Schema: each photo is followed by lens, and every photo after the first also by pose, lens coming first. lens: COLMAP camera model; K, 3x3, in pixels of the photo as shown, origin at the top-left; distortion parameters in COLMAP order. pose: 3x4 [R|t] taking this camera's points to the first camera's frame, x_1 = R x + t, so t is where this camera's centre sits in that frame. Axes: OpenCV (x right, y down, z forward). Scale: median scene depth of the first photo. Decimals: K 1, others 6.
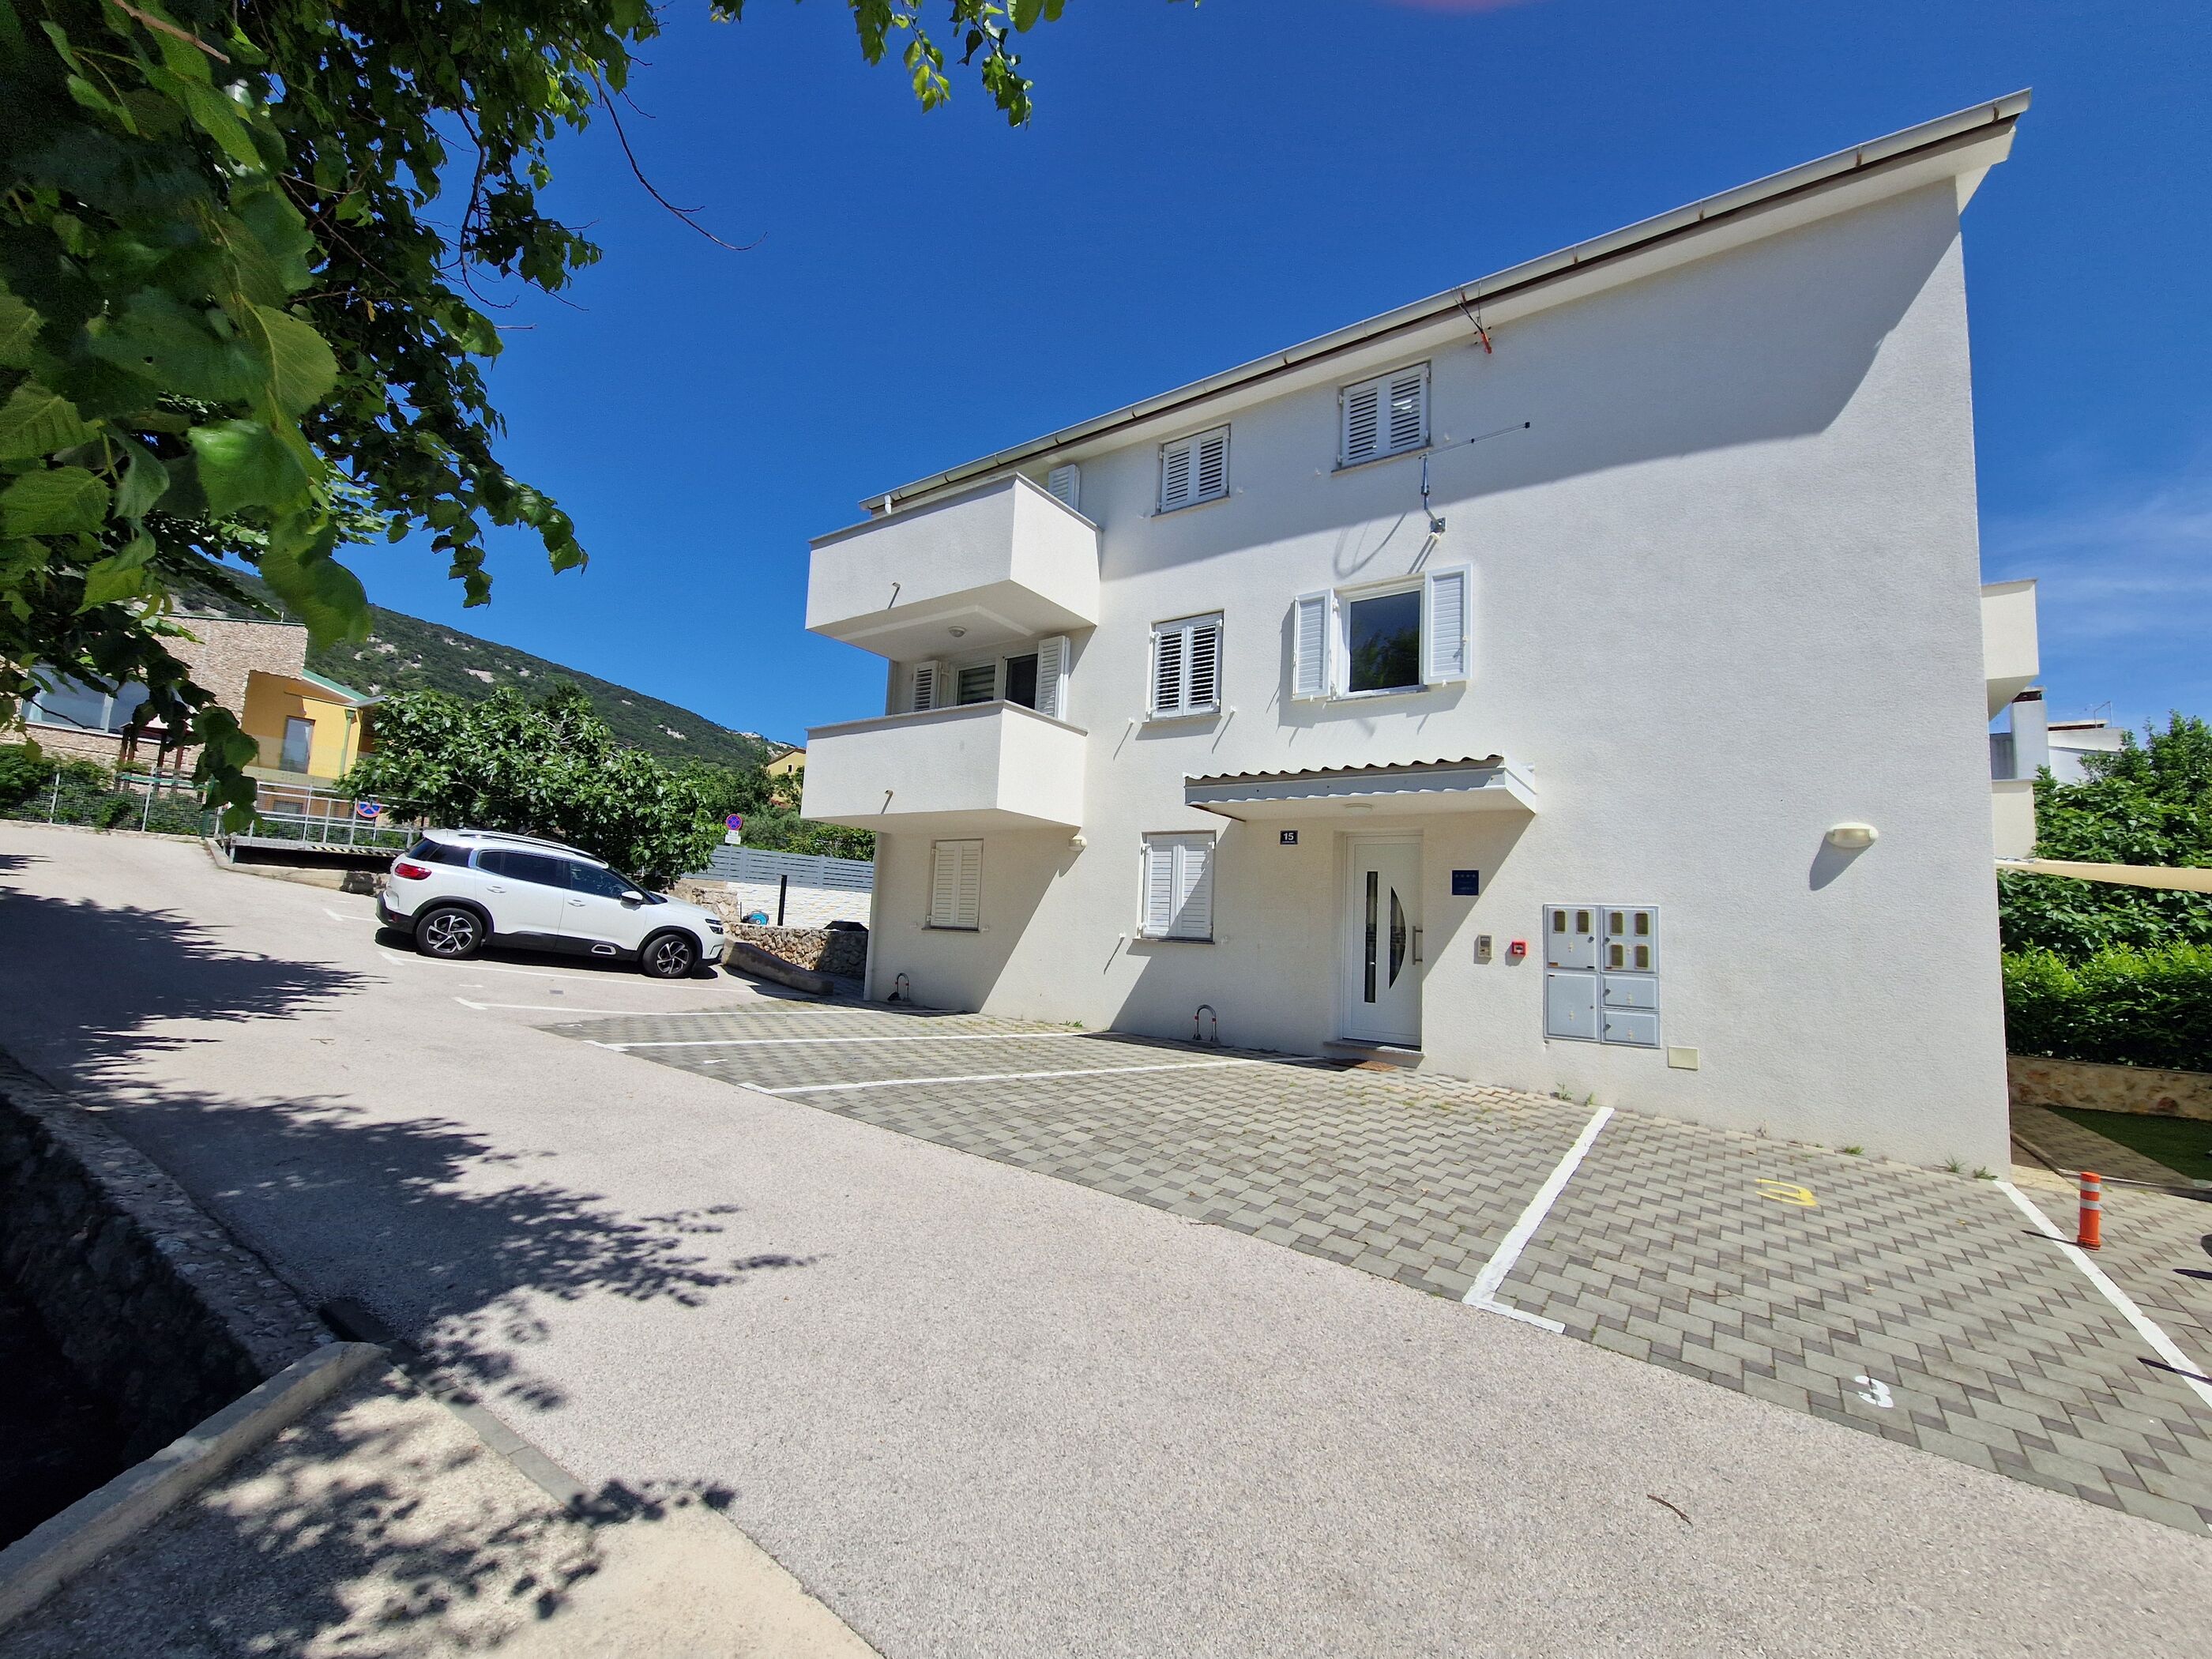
lens RADIAL K [[900.8, 0, 1097.6], [0, 900.8, 840.2], [0, 0, 1]] dist [0.000033, -0.002427]
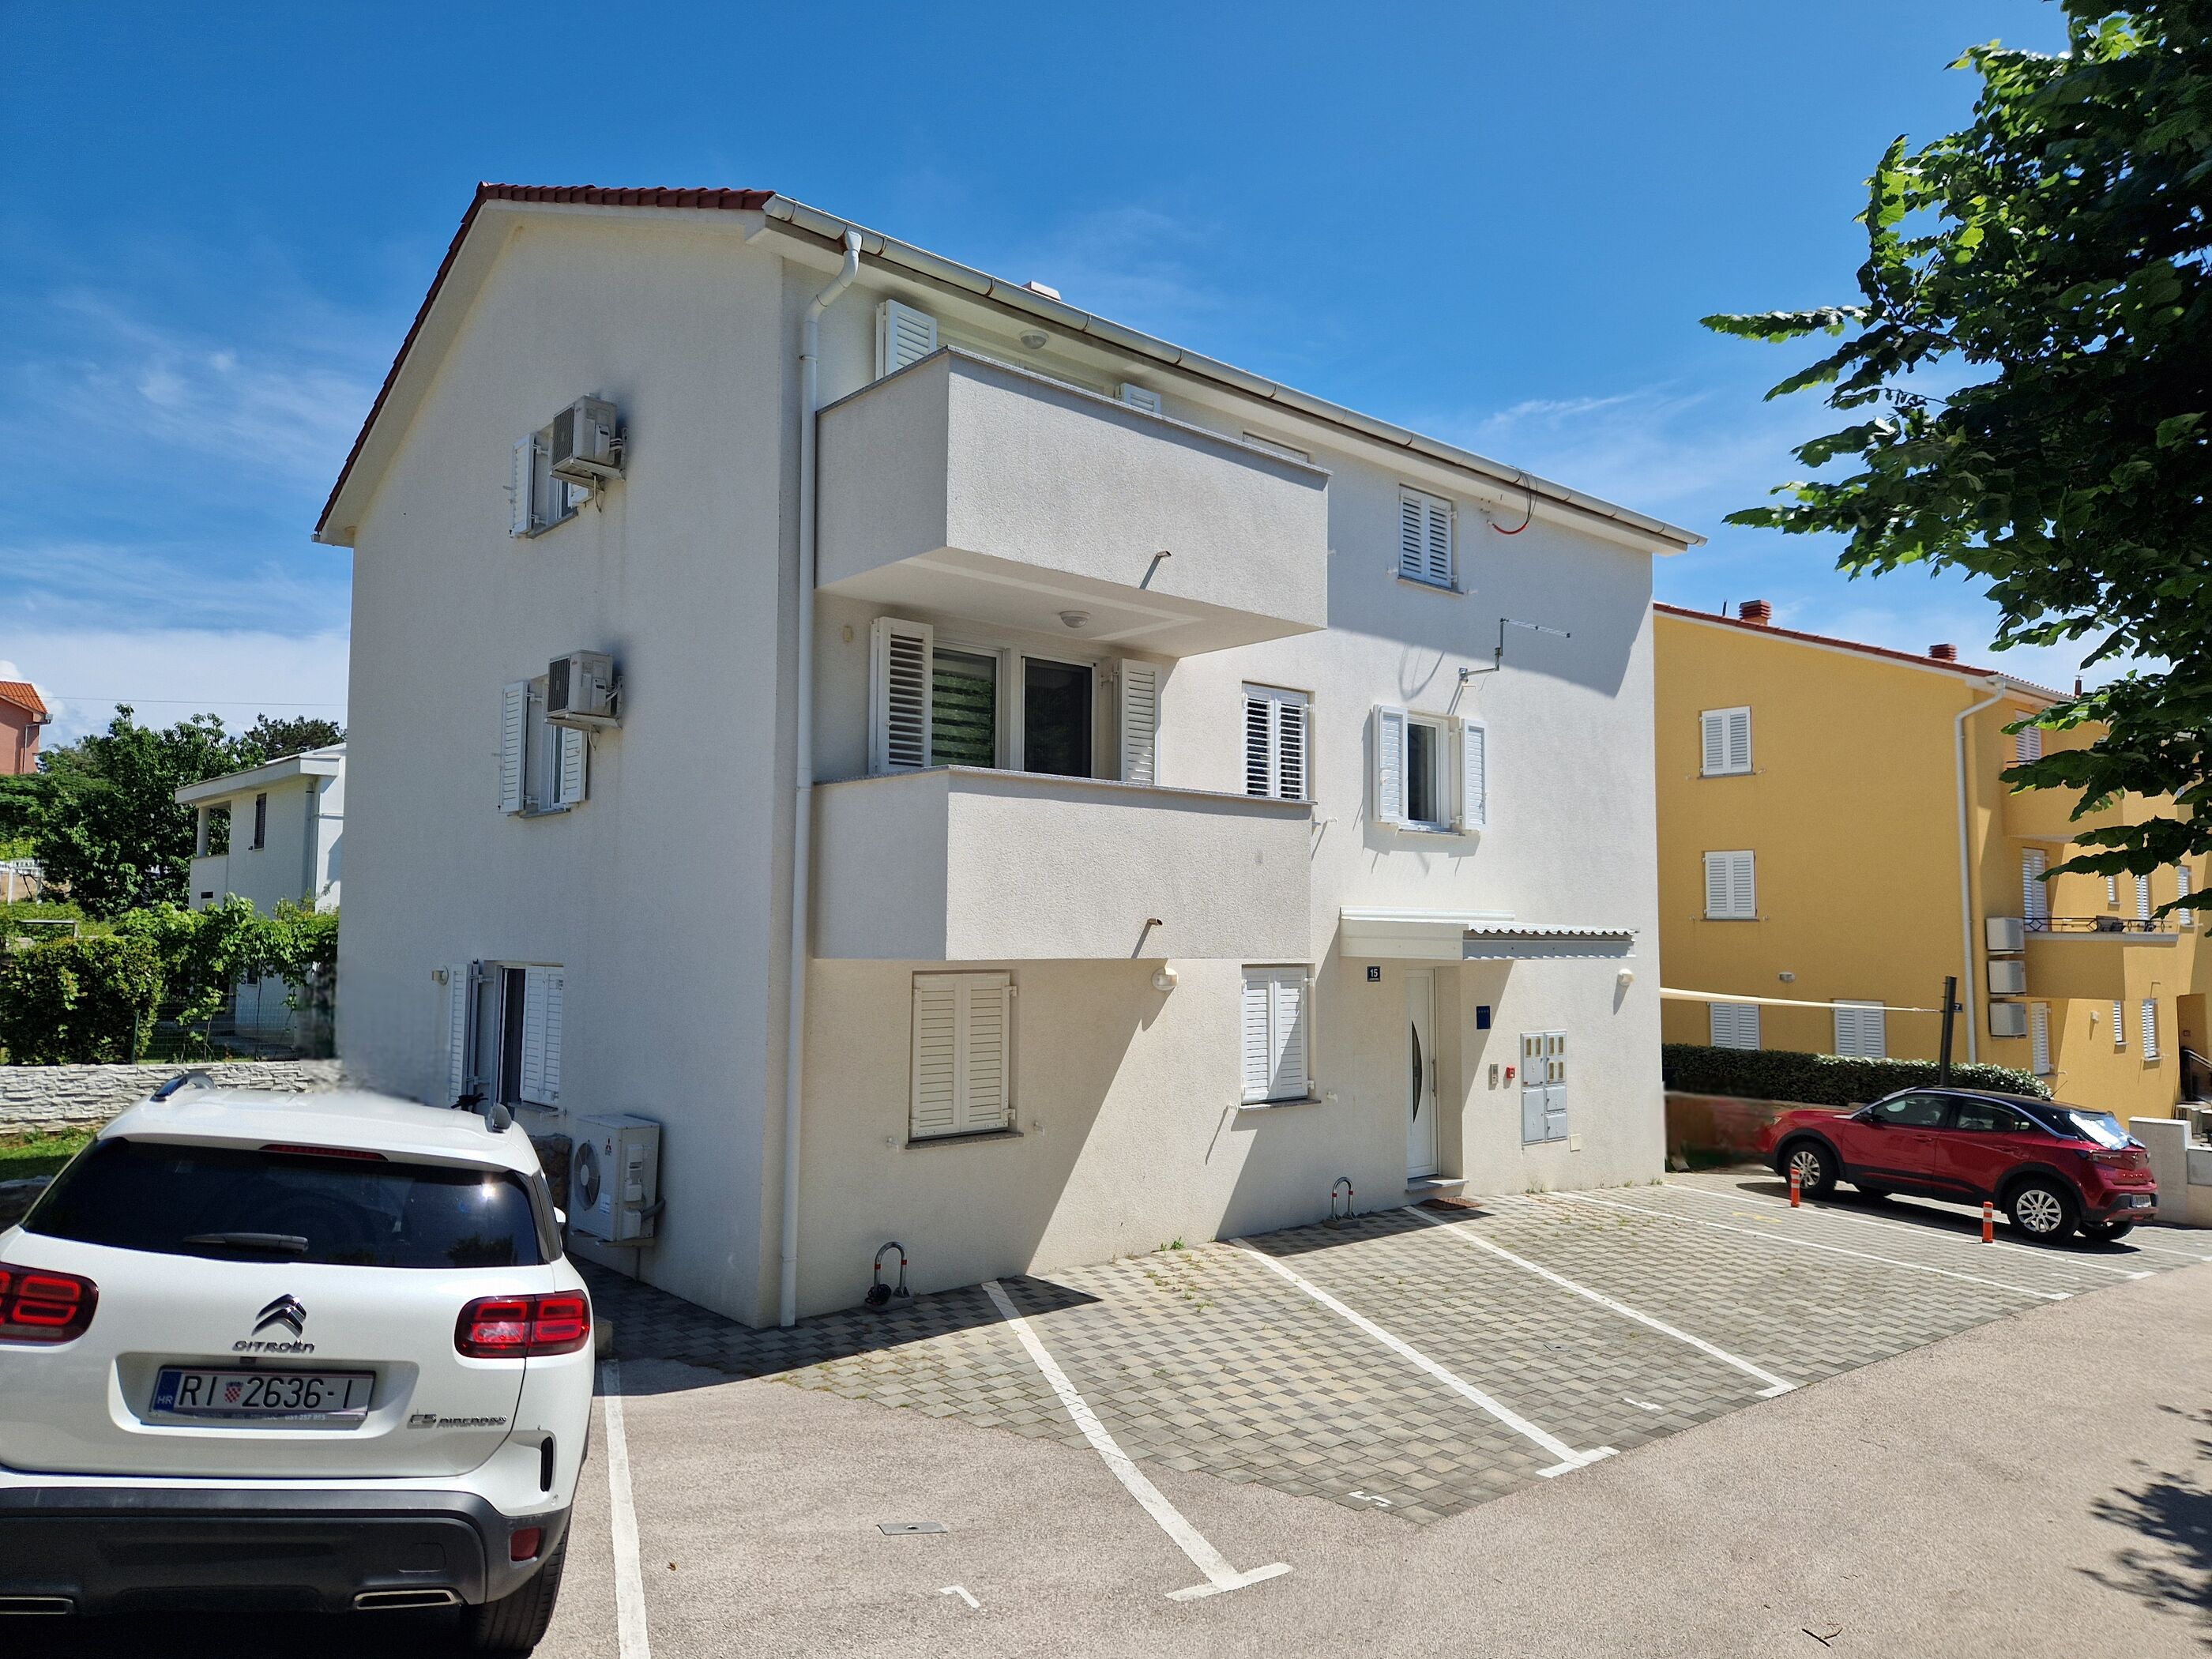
lens RADIAL K [[1510.2, 0, 1108.8], [0, 1510.2, 821.1], [0, 0, 1]] dist [0.083751, -0.090240]
pose [[0.217176, 0.027601, 0.975742, -1.346240], [-0.095630, 0.995393, -0.006872, -0.120482], [-0.971437, -0.091818, 0.218815, 0.938540]]
